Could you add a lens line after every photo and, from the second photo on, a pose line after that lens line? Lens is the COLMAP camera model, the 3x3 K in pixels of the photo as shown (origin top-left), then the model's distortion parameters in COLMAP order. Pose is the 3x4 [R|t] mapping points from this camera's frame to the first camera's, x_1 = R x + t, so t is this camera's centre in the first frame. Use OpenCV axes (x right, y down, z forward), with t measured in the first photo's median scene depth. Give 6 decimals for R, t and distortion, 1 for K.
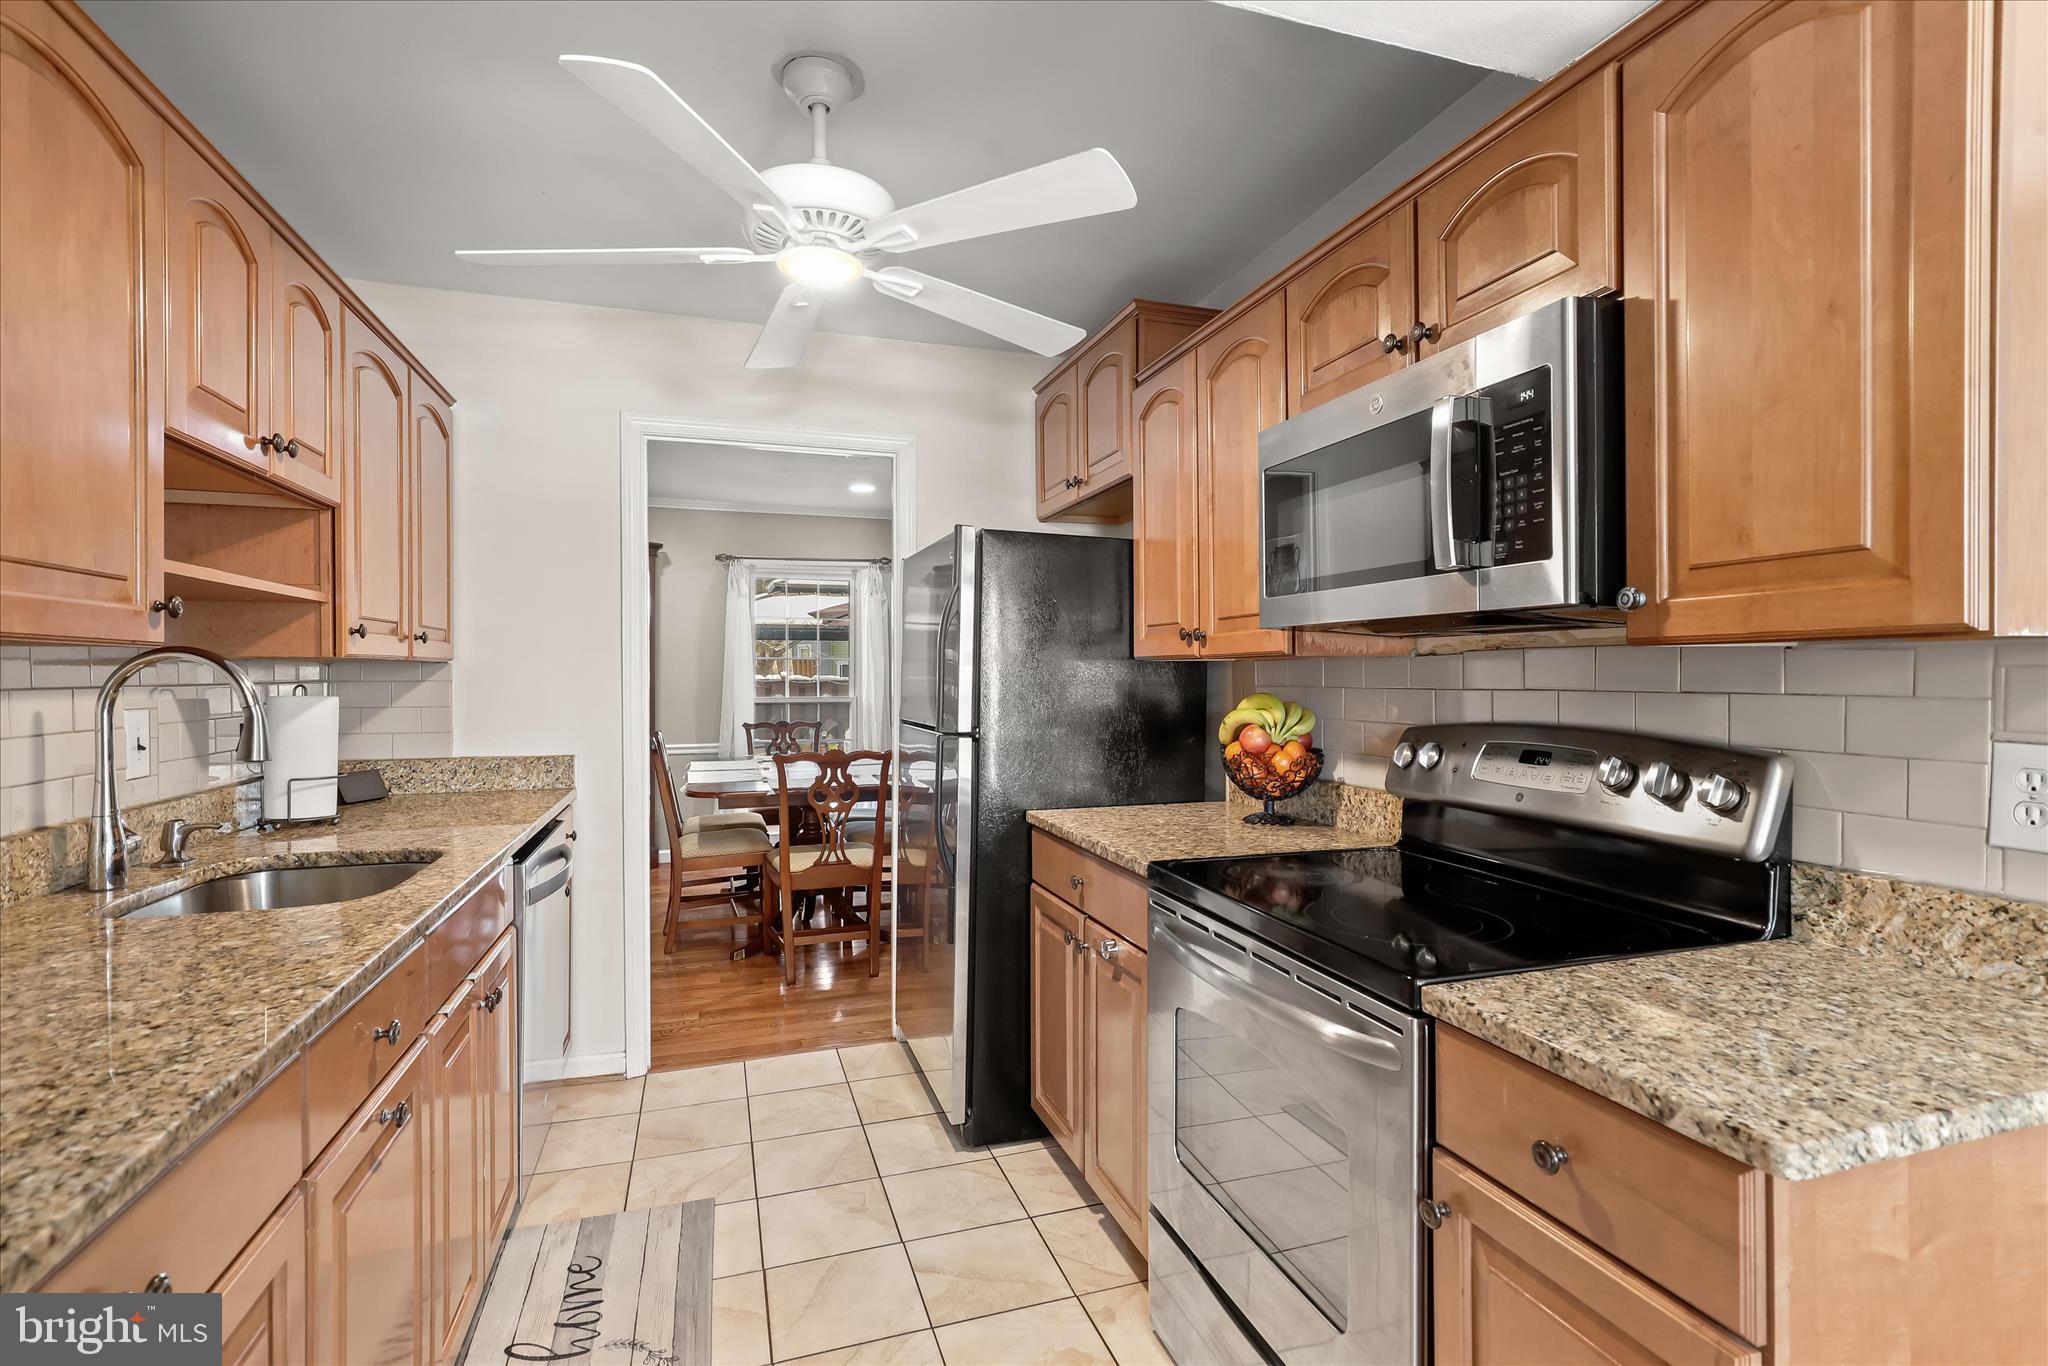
lens RADIAL K [[974.4, 0, 1034.6], [0, 974.4, 674.9], [0, 0, 1]] dist [-0.001444, 0.001454]
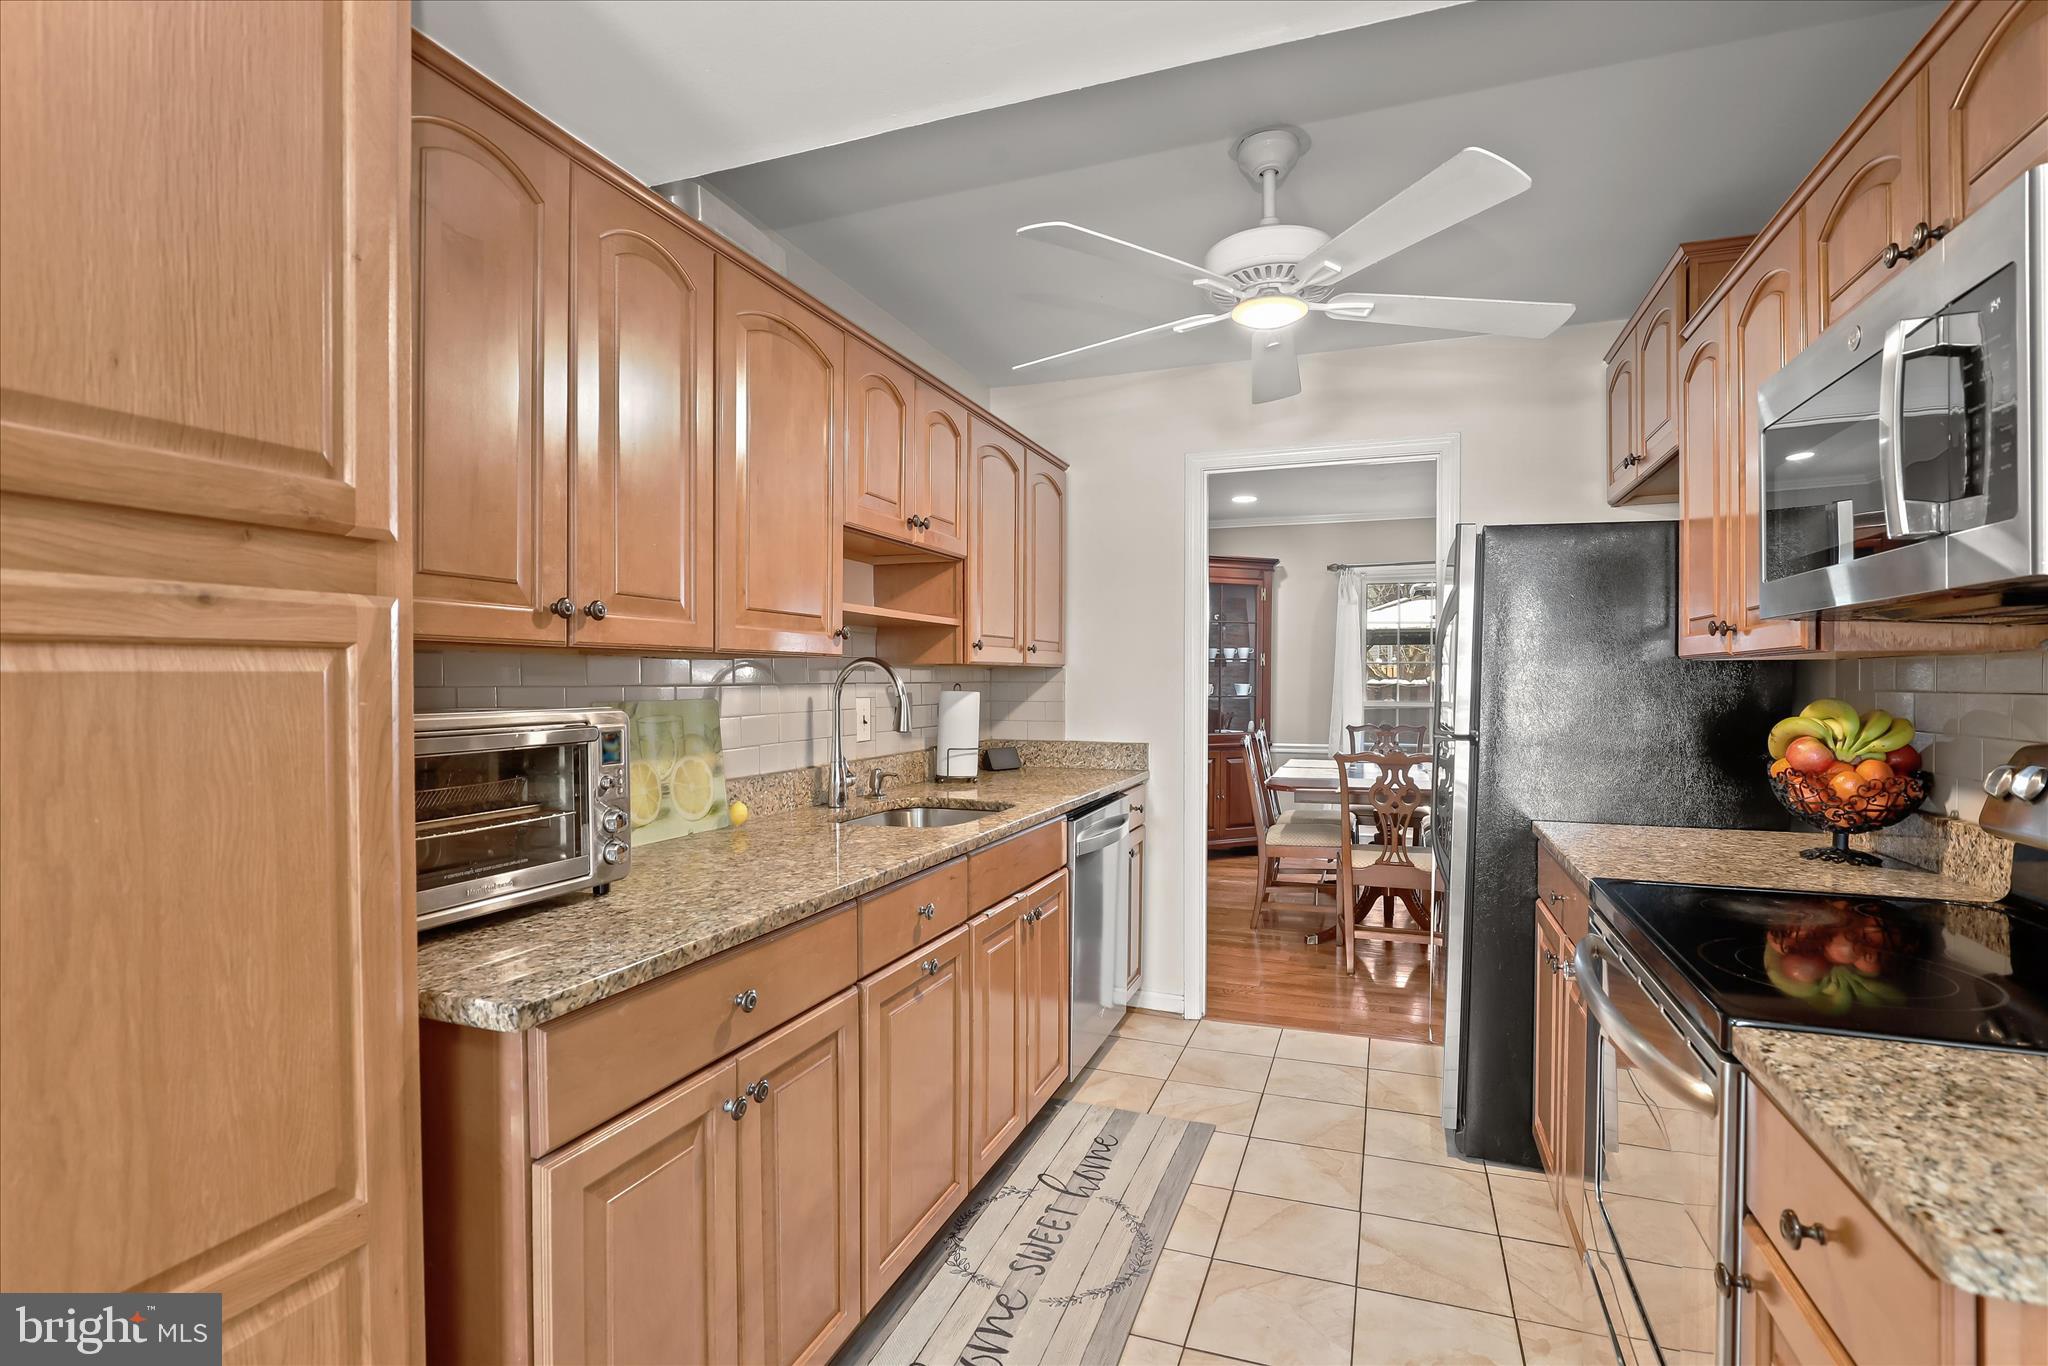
lens RADIAL K [[958.3, 0, 1024.0], [0, 958.3, 683.0], [0, 0, 1]] dist [-0.012497, 0.000288]
pose [[0.775519, 0.003400, -0.631315, 0.217504], [-0.002141, 0.999994, 0.002756, 0.005287], [0.631320, -0.000785, 0.775522, -0.031016]]
